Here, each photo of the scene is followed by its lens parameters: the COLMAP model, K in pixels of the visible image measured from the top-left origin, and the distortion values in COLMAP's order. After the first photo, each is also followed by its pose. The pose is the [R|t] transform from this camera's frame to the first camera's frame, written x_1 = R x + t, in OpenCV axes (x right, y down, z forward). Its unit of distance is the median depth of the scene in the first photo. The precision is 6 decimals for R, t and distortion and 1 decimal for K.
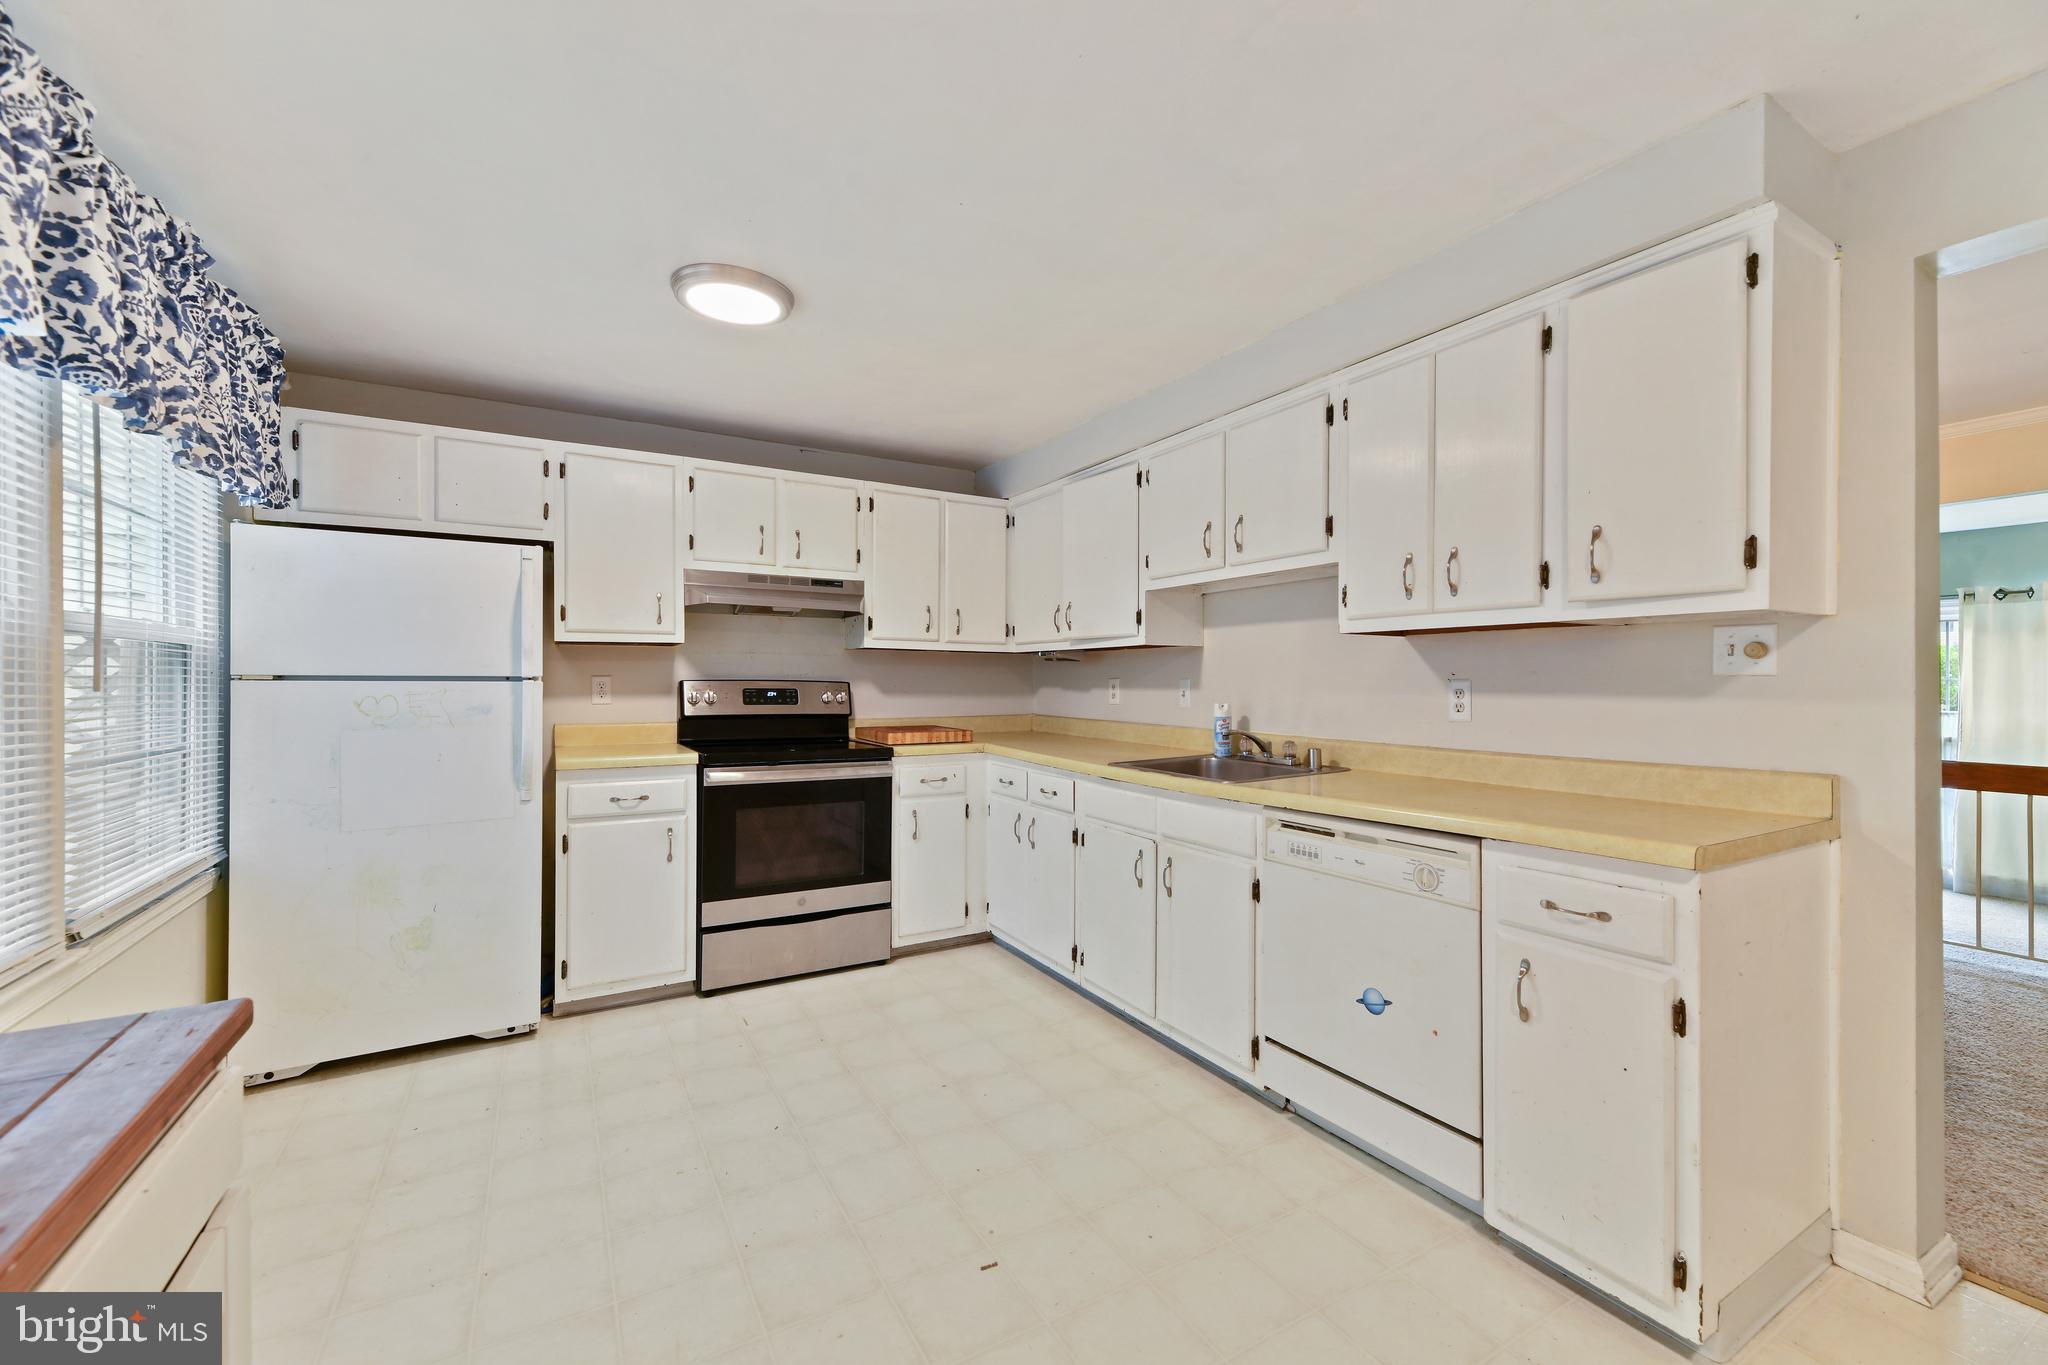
lens RADIAL K [[826.9, 0, 1025.1], [0, 826.9, 673.1], [0, 0, 1]] dist [0.014017, -0.004096]
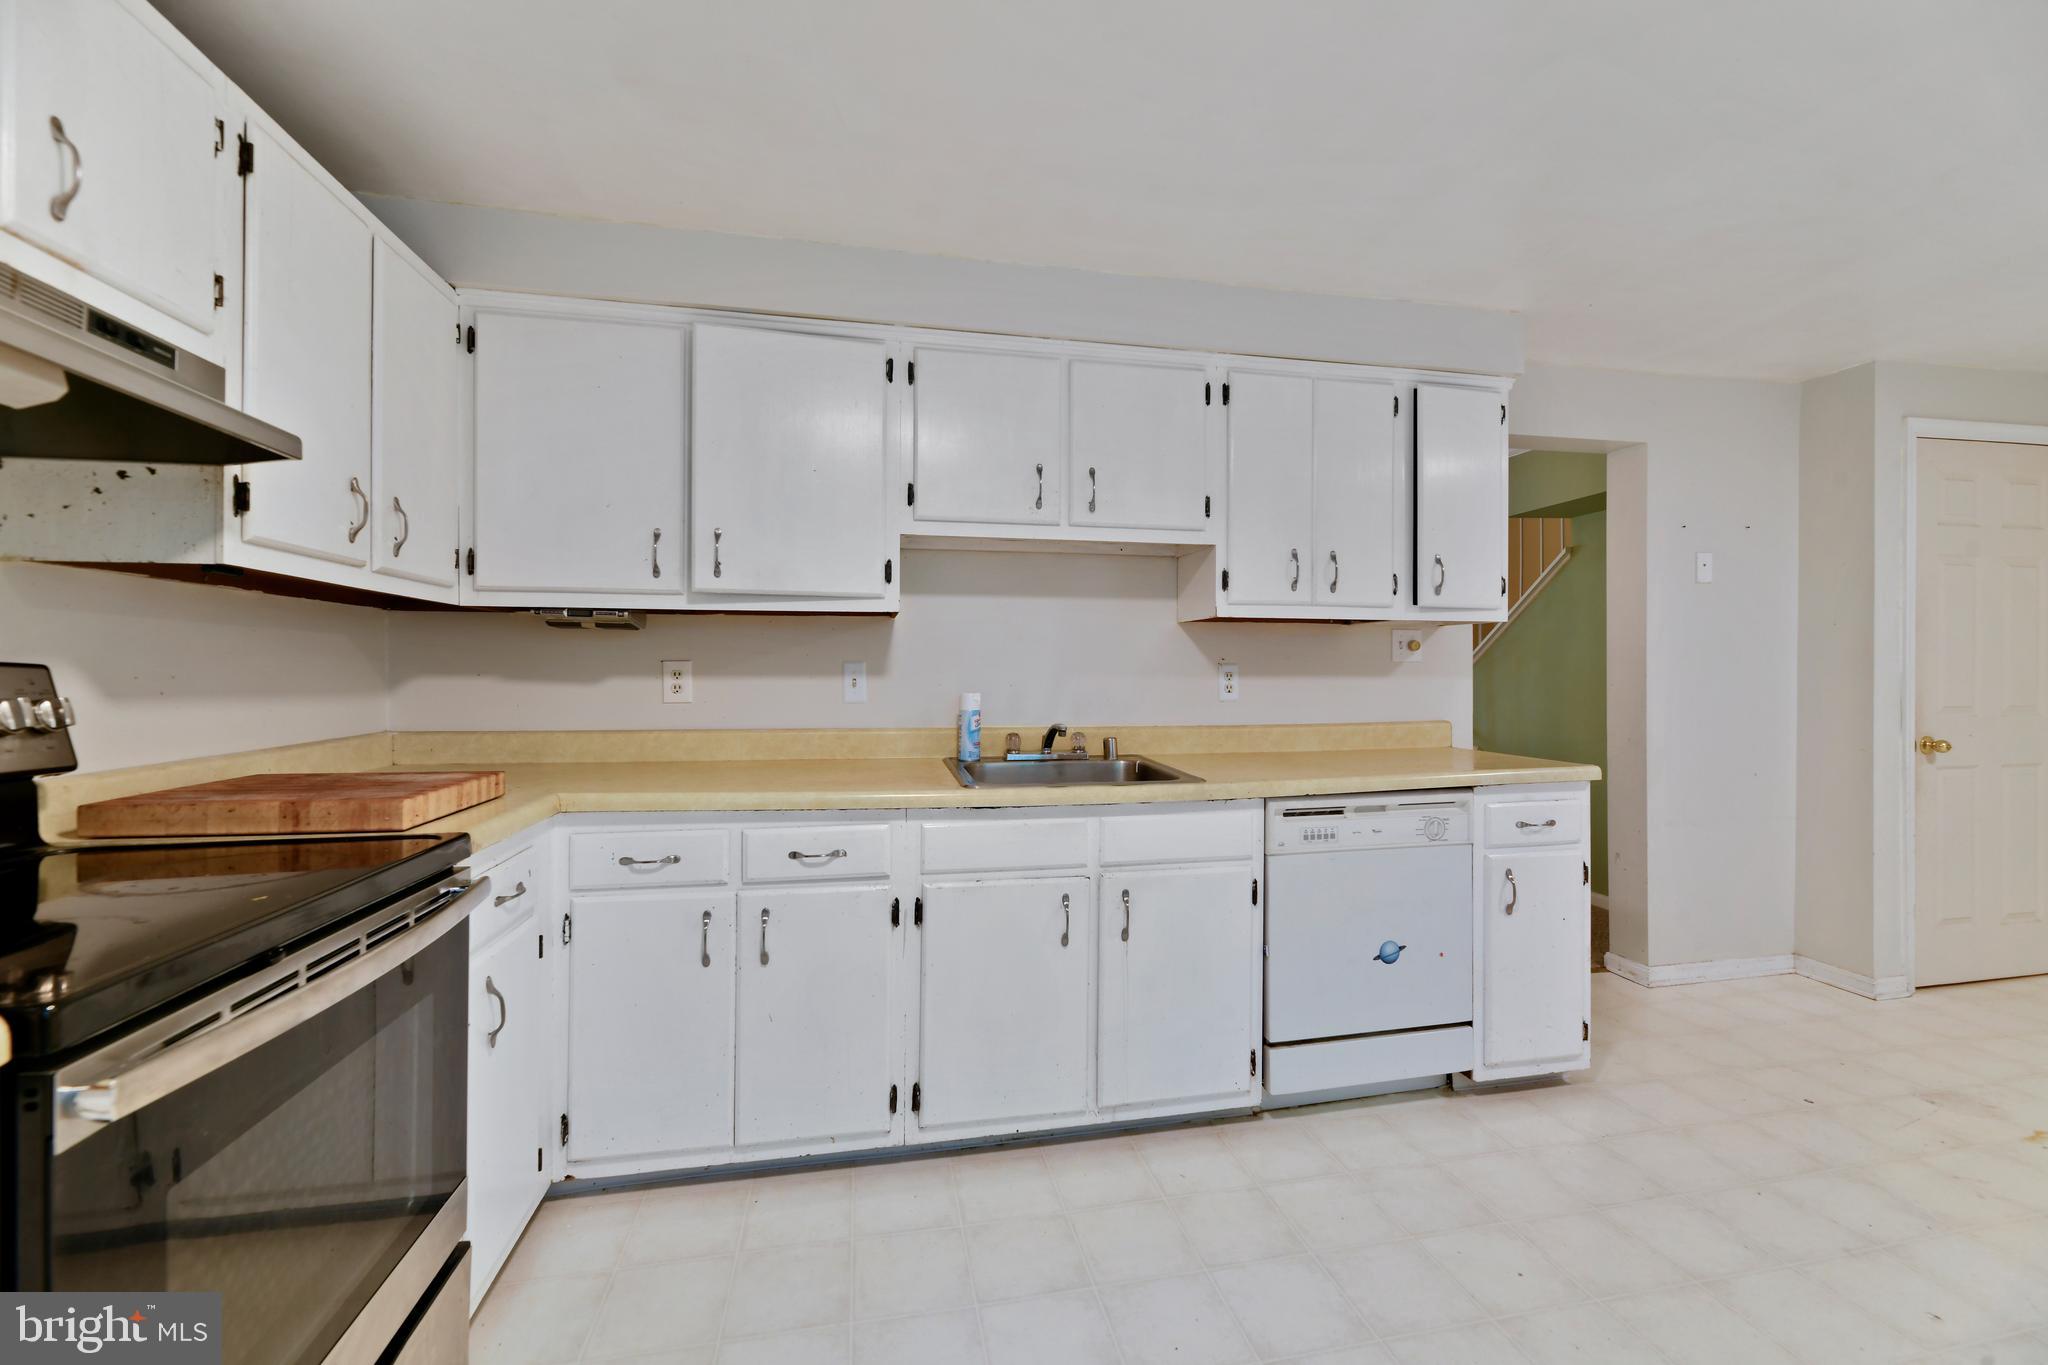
lens RADIAL K [[836.1, 0, 1031.6], [0, 836.1, 666.4], [0, 0, 1]] dist [-0.001683, -0.000397]
pose [[0.314678, 0.002377, 0.949195, -0.592509], [-0.009312, 0.999956, 0.000583, 0.012071], [-0.949153, -0.009023, 0.314687, 0.825023]]
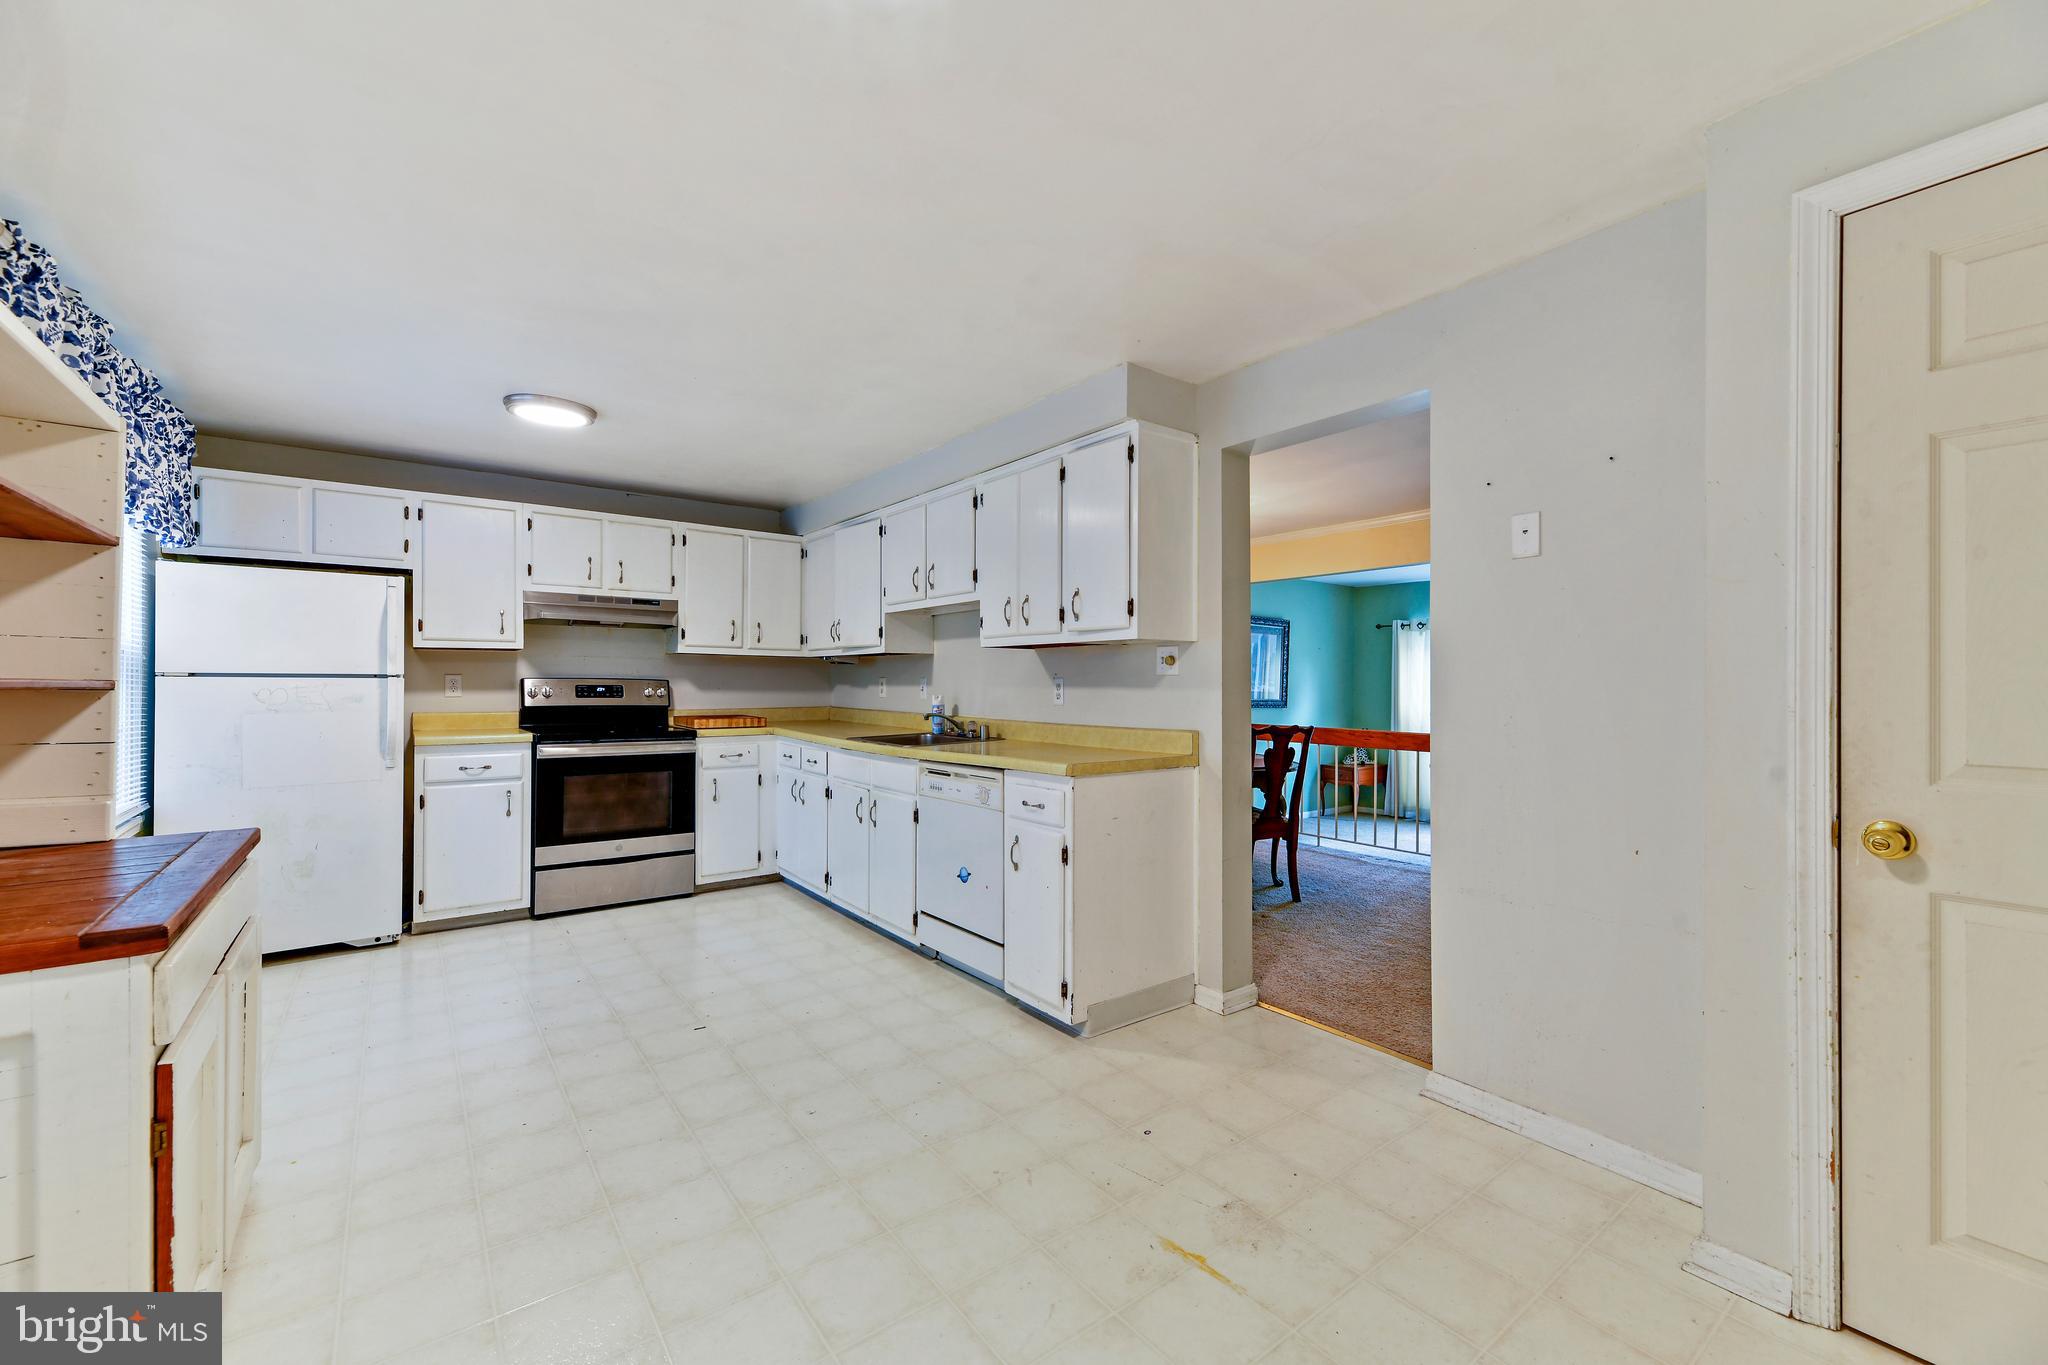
lens RADIAL K [[824.6, 0, 1029.0], [0, 824.6, 674.0], [0, 0, 1]] dist [0.007954, -0.001014]
pose [[0.991753, 0.002683, 0.128136, 0.252293], [-0.002612, 0.999996, -0.000726, 0.001736], [-0.128138, 0.000386, 0.991756, -0.463117]]
